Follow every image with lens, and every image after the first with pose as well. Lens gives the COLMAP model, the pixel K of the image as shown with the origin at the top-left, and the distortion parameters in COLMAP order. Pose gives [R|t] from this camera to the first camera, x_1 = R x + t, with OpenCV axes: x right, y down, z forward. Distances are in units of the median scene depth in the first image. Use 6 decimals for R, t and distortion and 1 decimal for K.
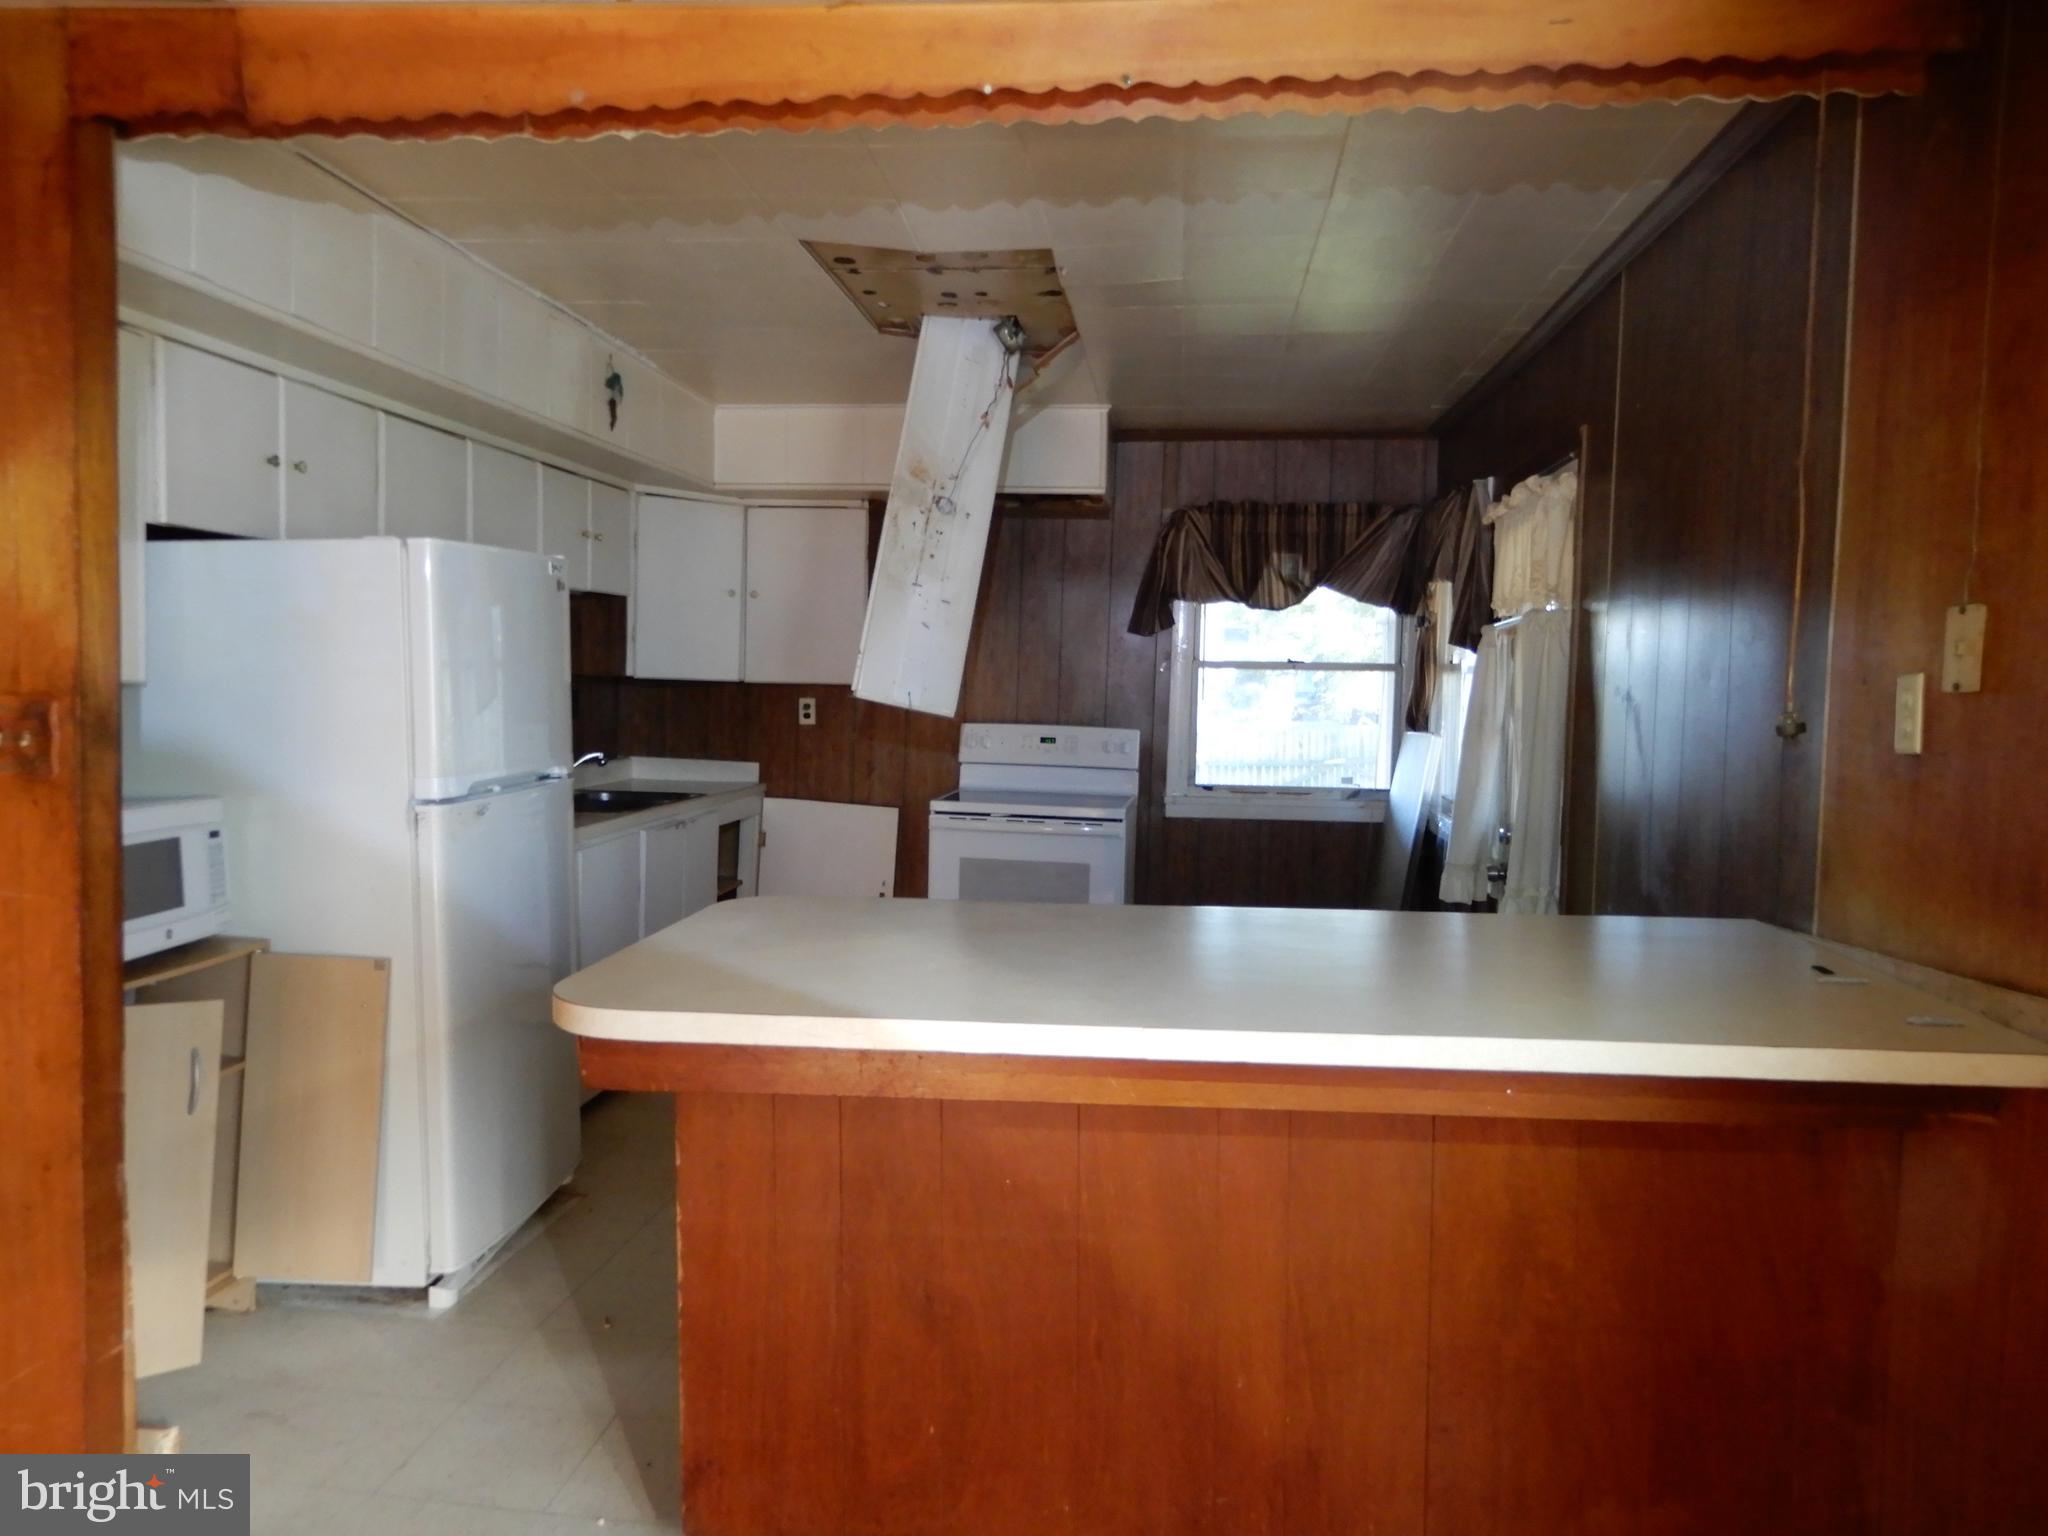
lens RADIAL K [[1452.1, 0, 1021.4], [0, 1452.1, 760.5], [0, 0, 1]] dist [-0.002609, 0.005747]
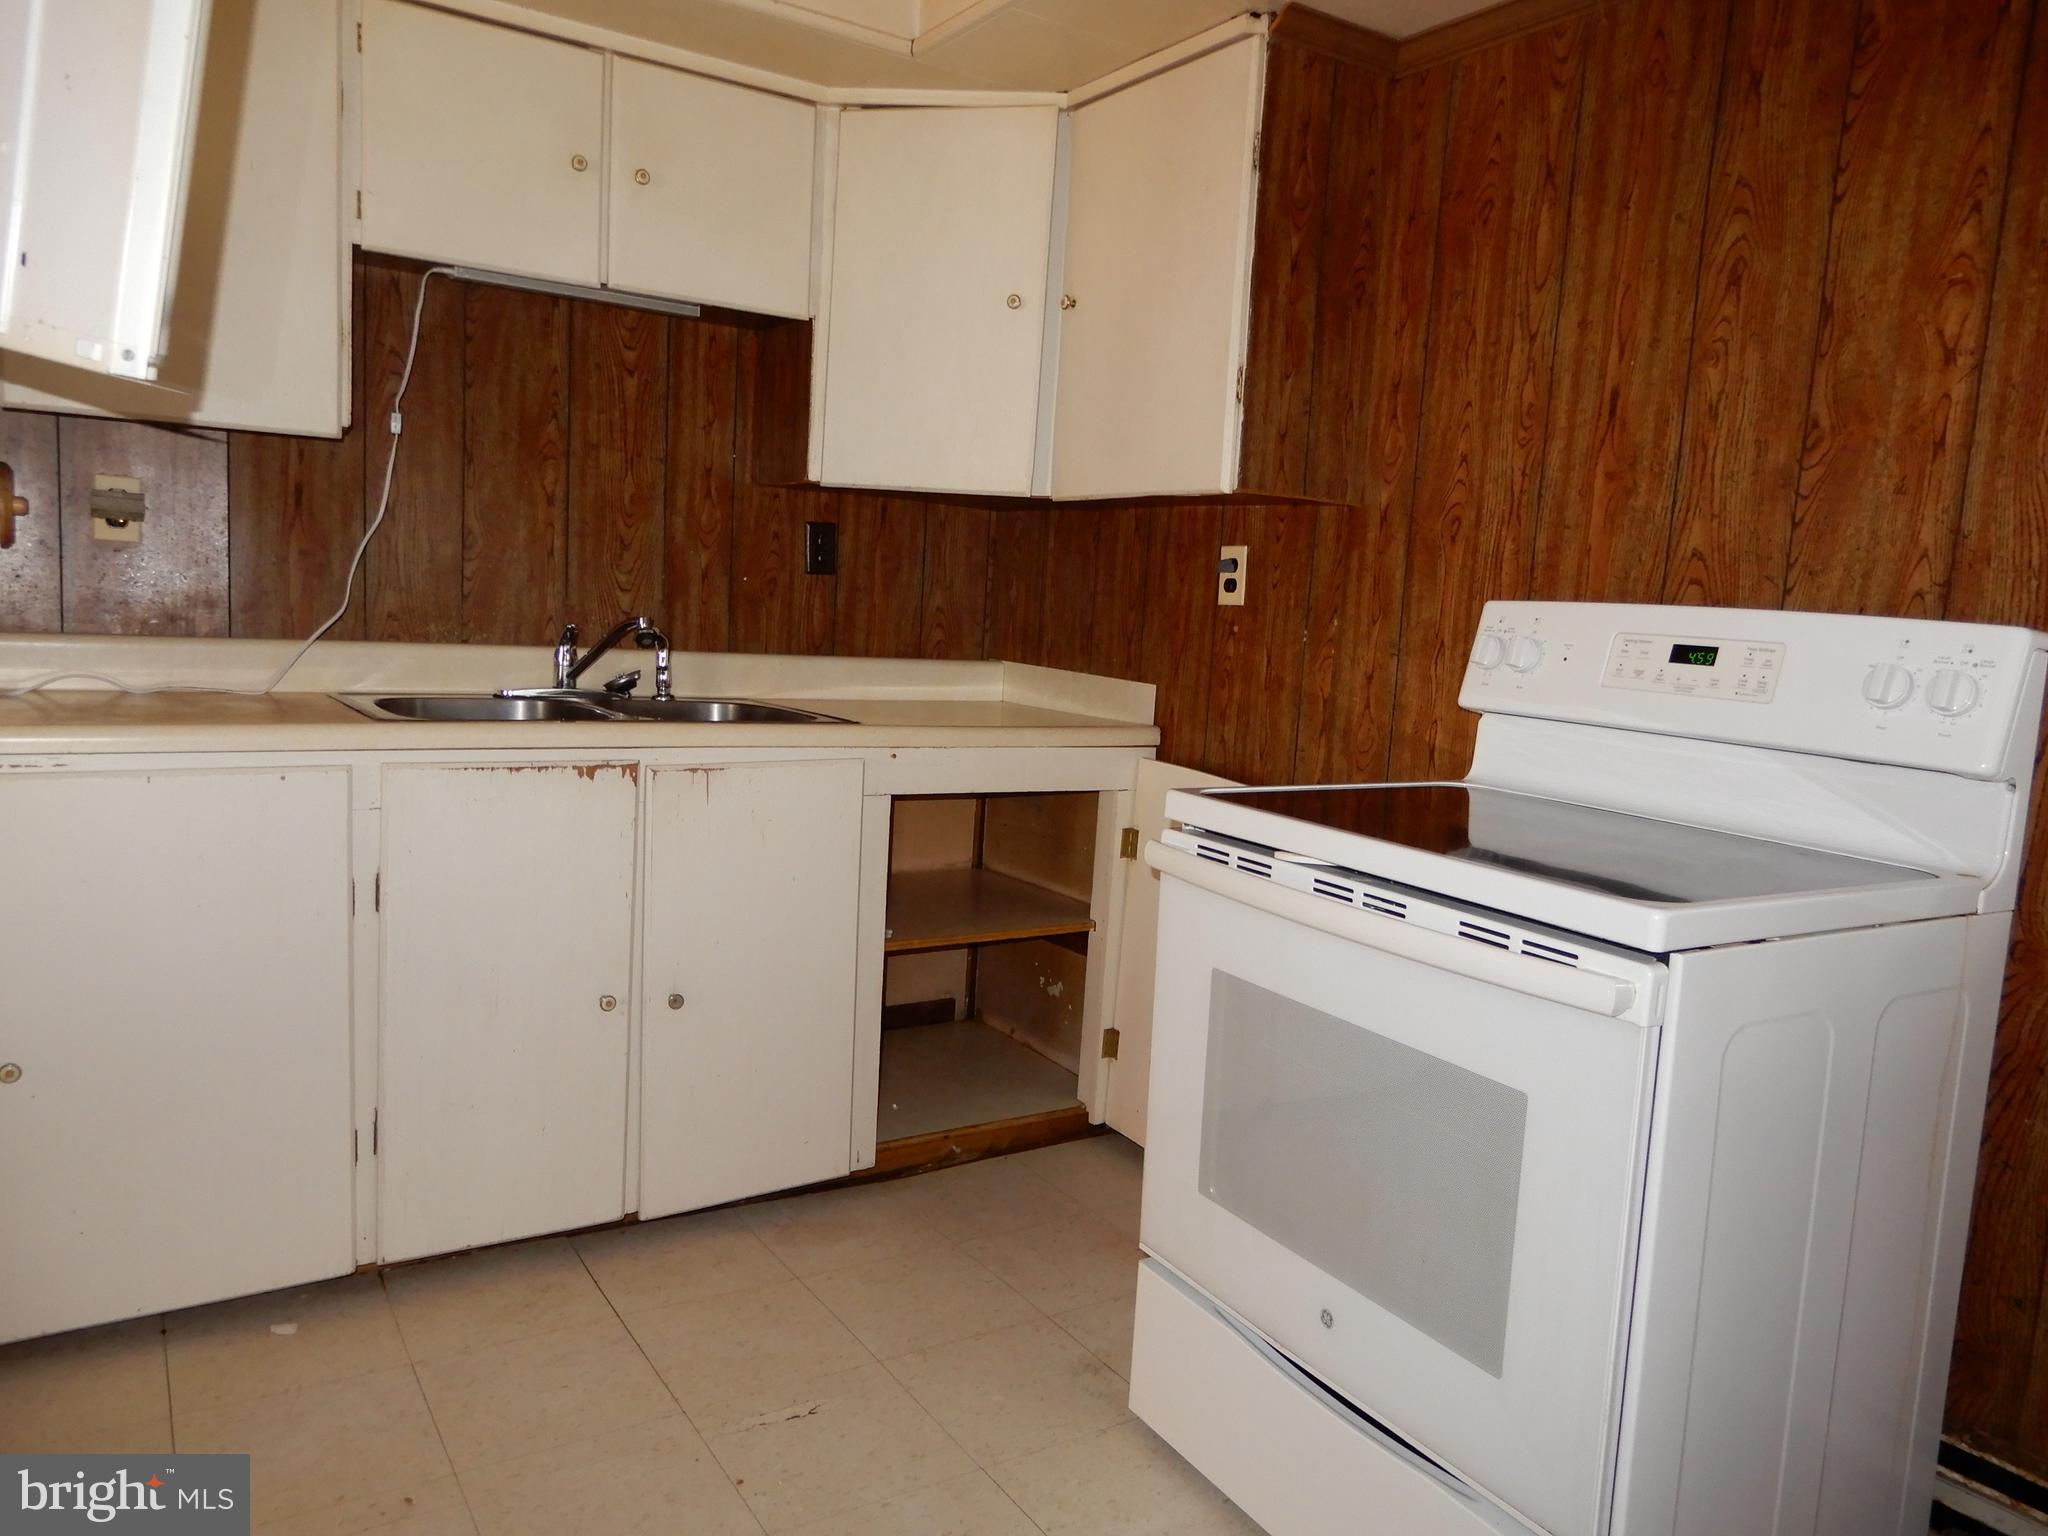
lens RADIAL K [[1452.1, 0, 1030.6], [0, 1452.1, 775.5], [0, 0, 1]] dist [-0.002609, 0.005747]
pose [[0.632702, 0.106052, -0.767099, 0.164936], [-0.089418, 0.993957, 0.063664, 0.004565], [0.769216, 0.028312, 0.638361, 0.668599]]
